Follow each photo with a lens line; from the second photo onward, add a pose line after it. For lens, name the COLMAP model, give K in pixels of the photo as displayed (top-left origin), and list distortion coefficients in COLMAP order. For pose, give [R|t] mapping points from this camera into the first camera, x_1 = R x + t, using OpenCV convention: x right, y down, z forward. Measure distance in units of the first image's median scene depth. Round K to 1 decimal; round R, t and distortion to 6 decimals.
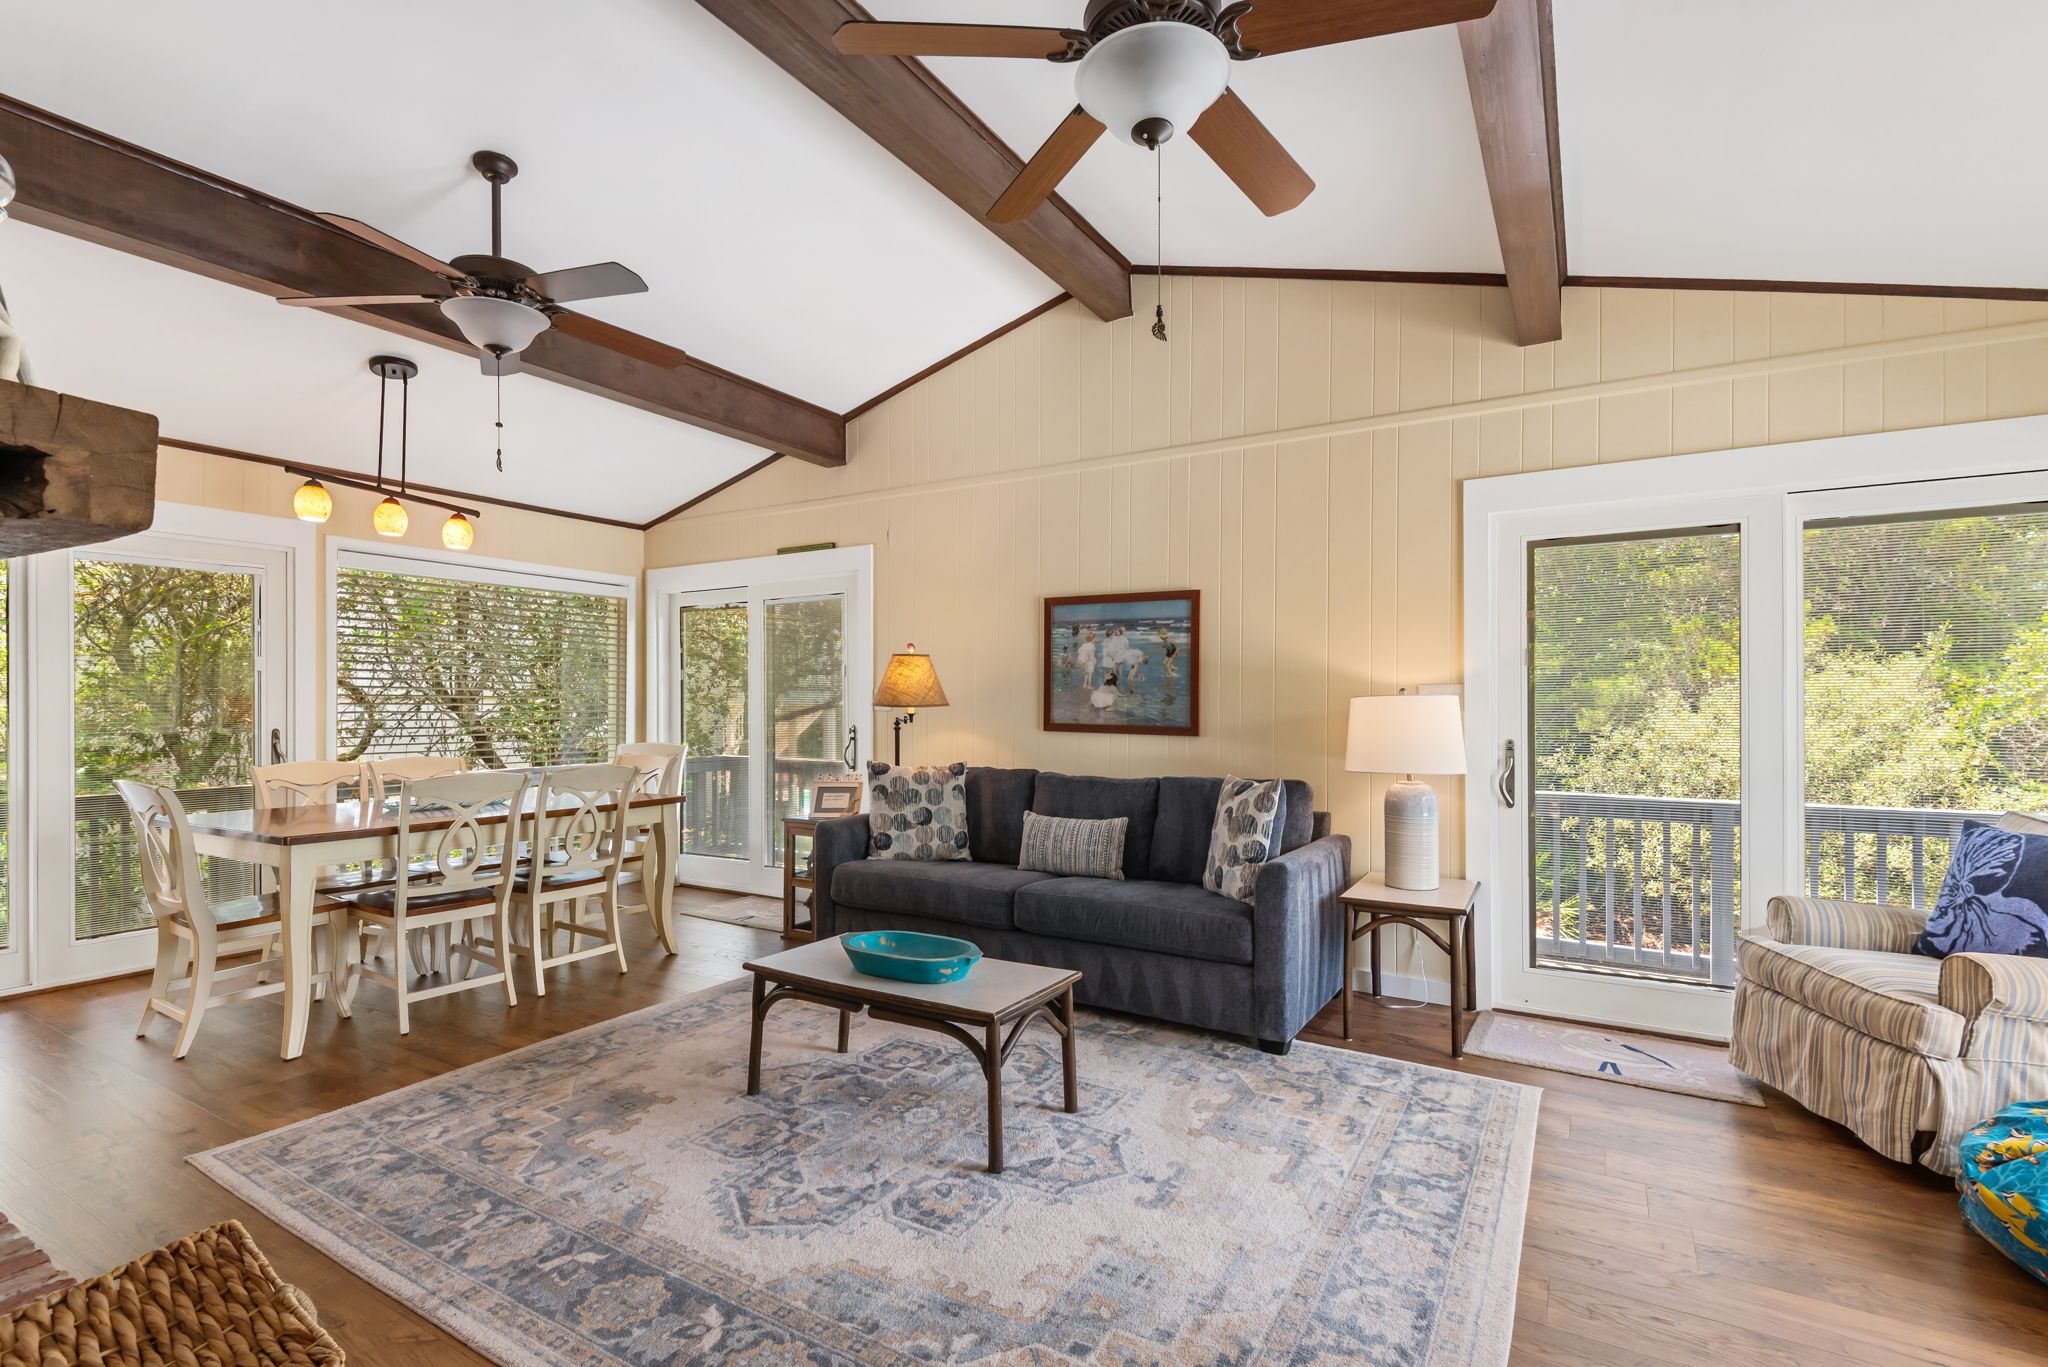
lens RADIAL K [[951.6, 0, 1025.7], [0, 951.6, 698.3], [0, 0, 1]] dist [0.019468, -0.000173]
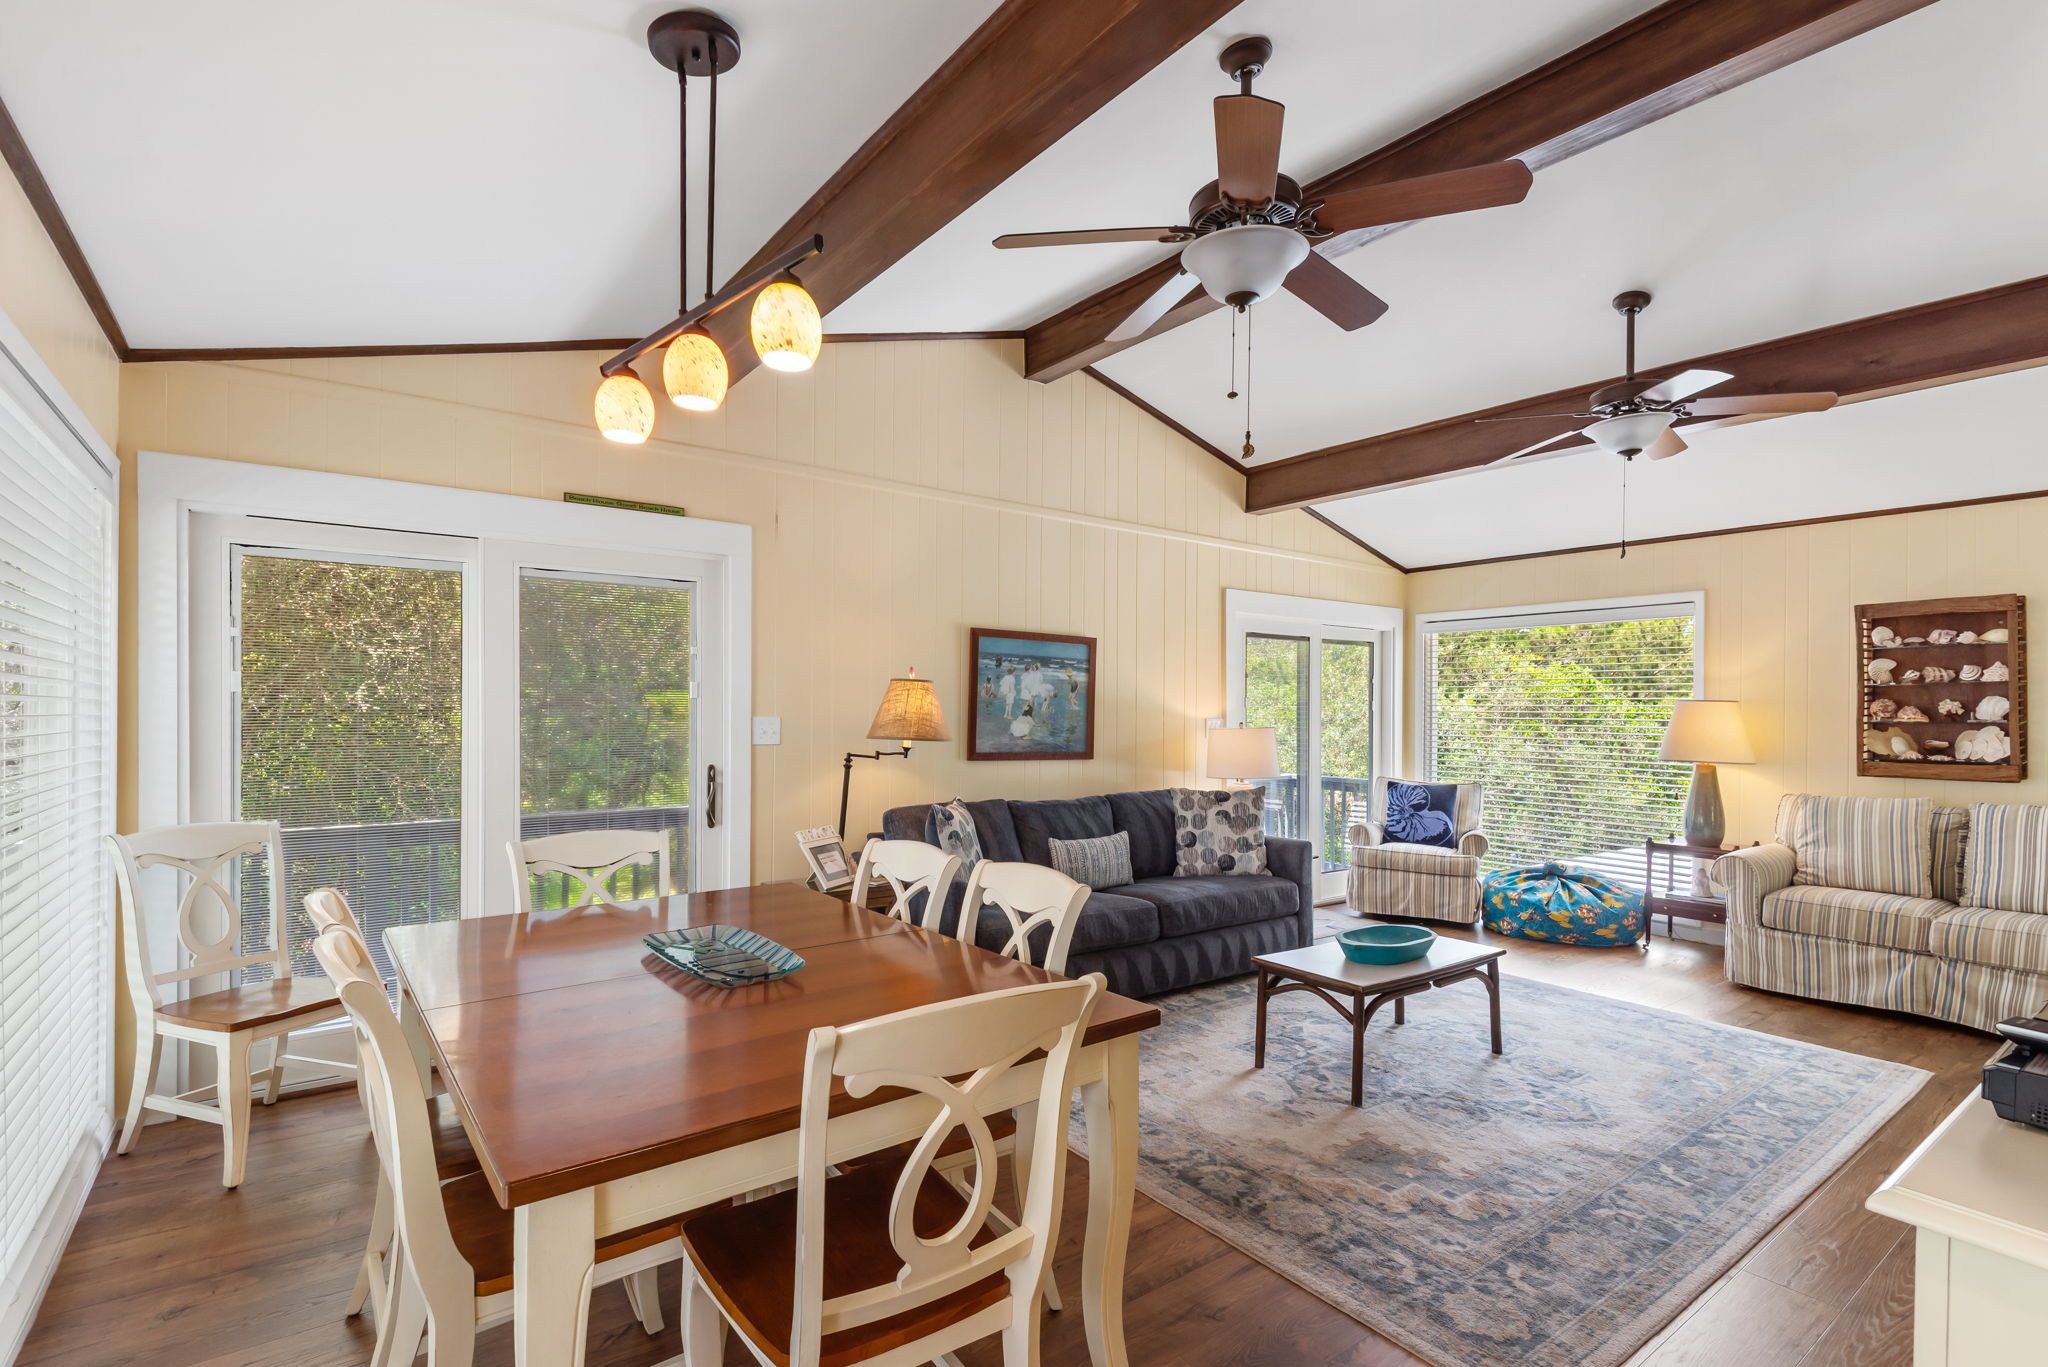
lens RADIAL K [[949.4, 0, 1024.0], [0, 949.4, 683.5], [0, 0, 1]] dist [0.003205, -0.000546]
pose [[0.378333, 0.038685, 0.924861, -1.103971], [-0.004708, 0.999194, -0.039868, -0.009308], [-0.925658, 0.010729, 0.378210, 0.726449]]
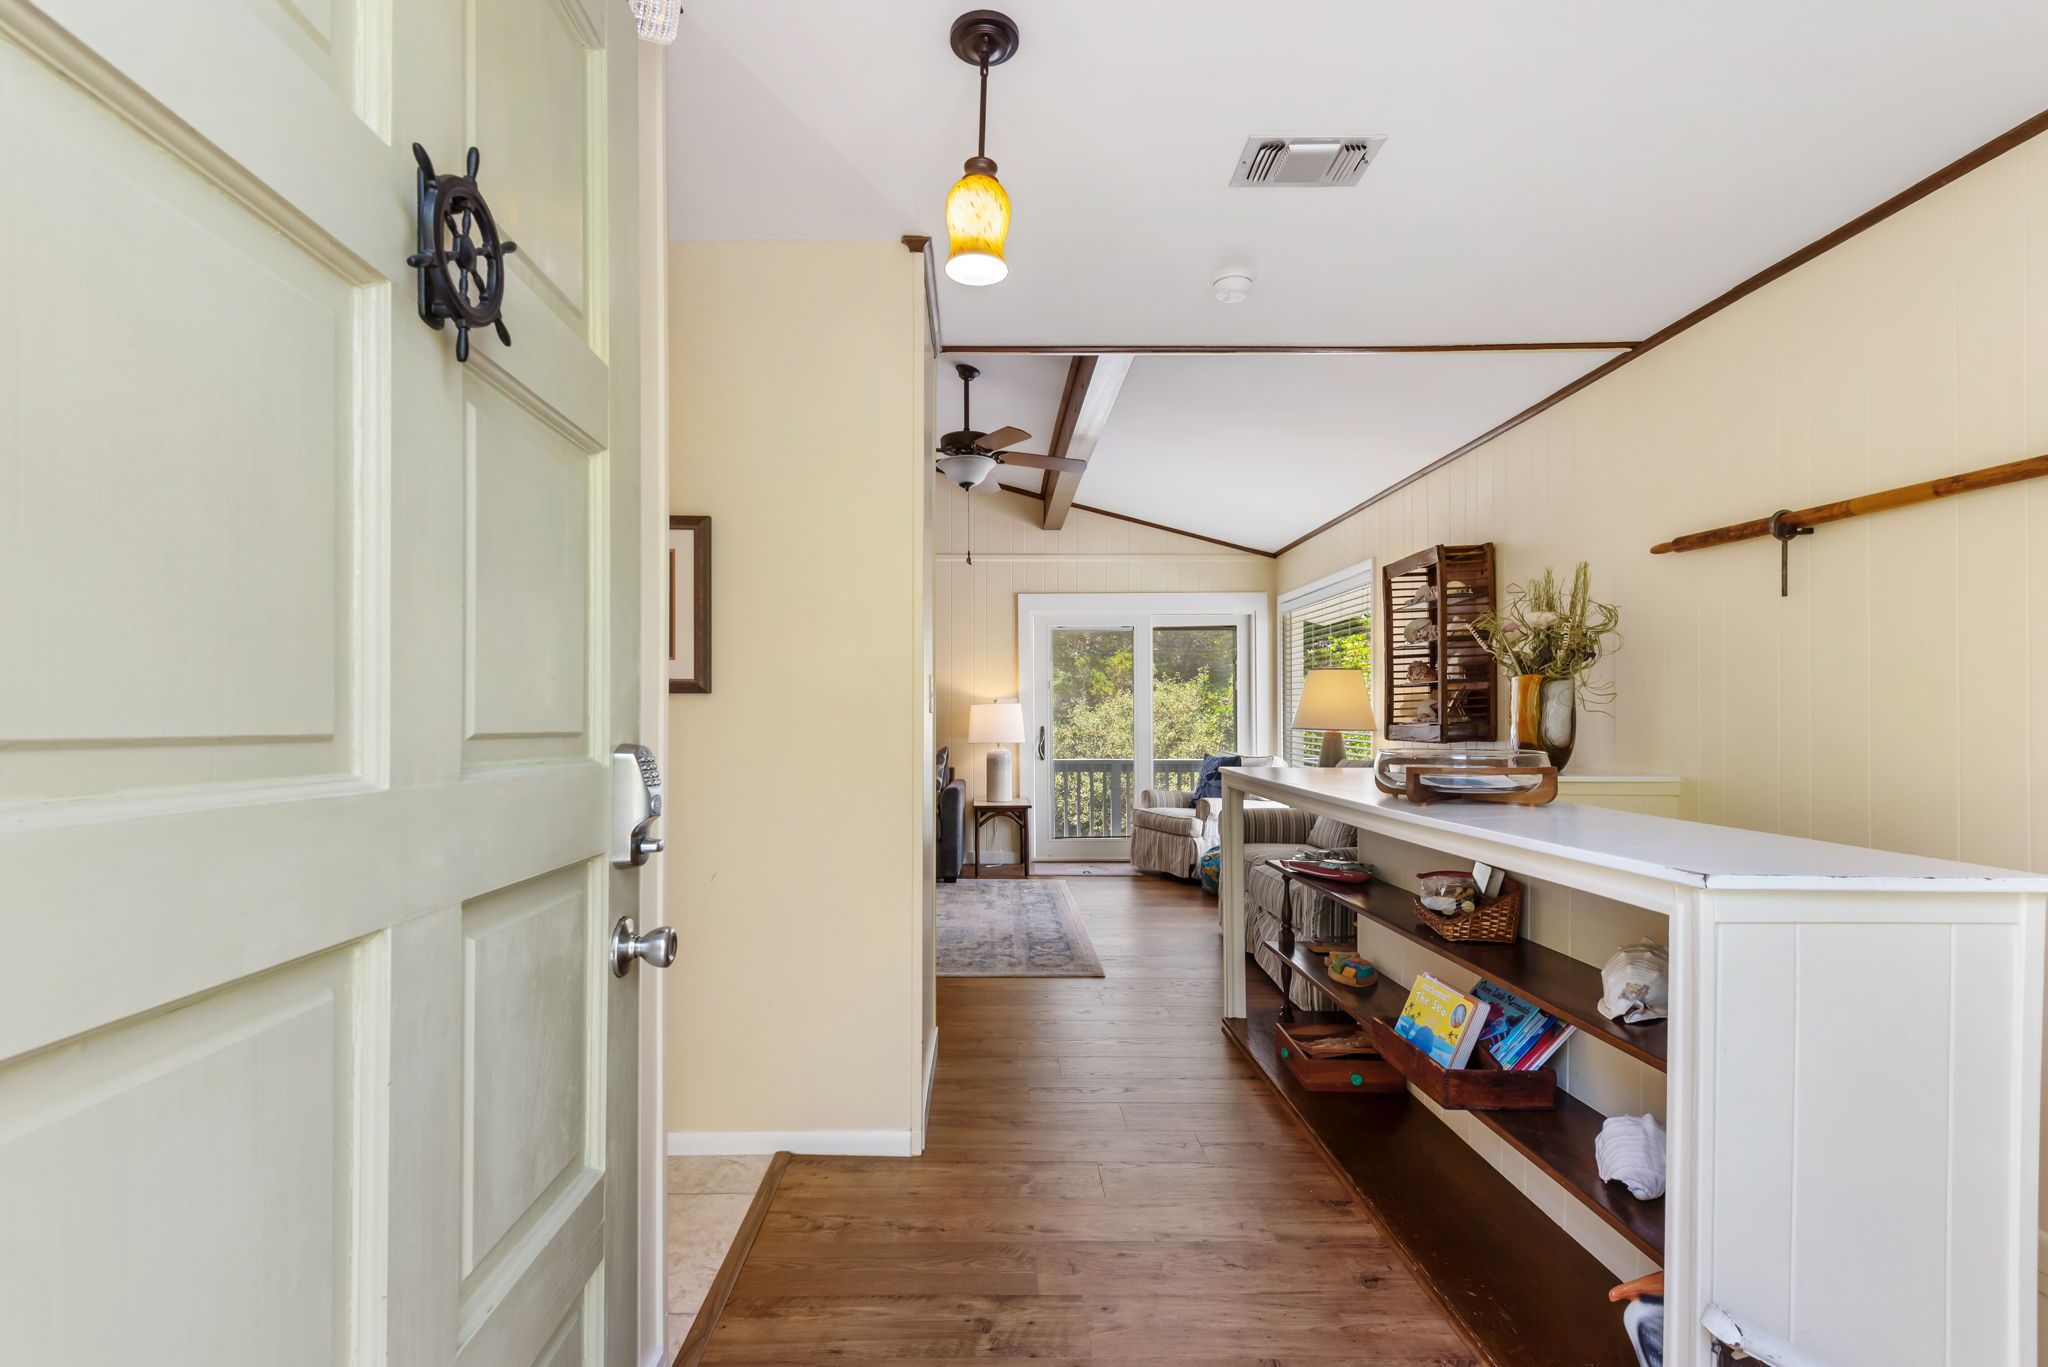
lens RADIAL K [[941.5, 0, 999.1], [0, 941.5, 722.5], [0, 0, 1]] dist [0.189176, -0.000224]
pose [[0.859295, -0.009206, 0.511397, -0.585863], [0.003759, 0.999925, 0.011684, 0.012718], [-0.511466, -0.008117, 0.859265, -0.660212]]
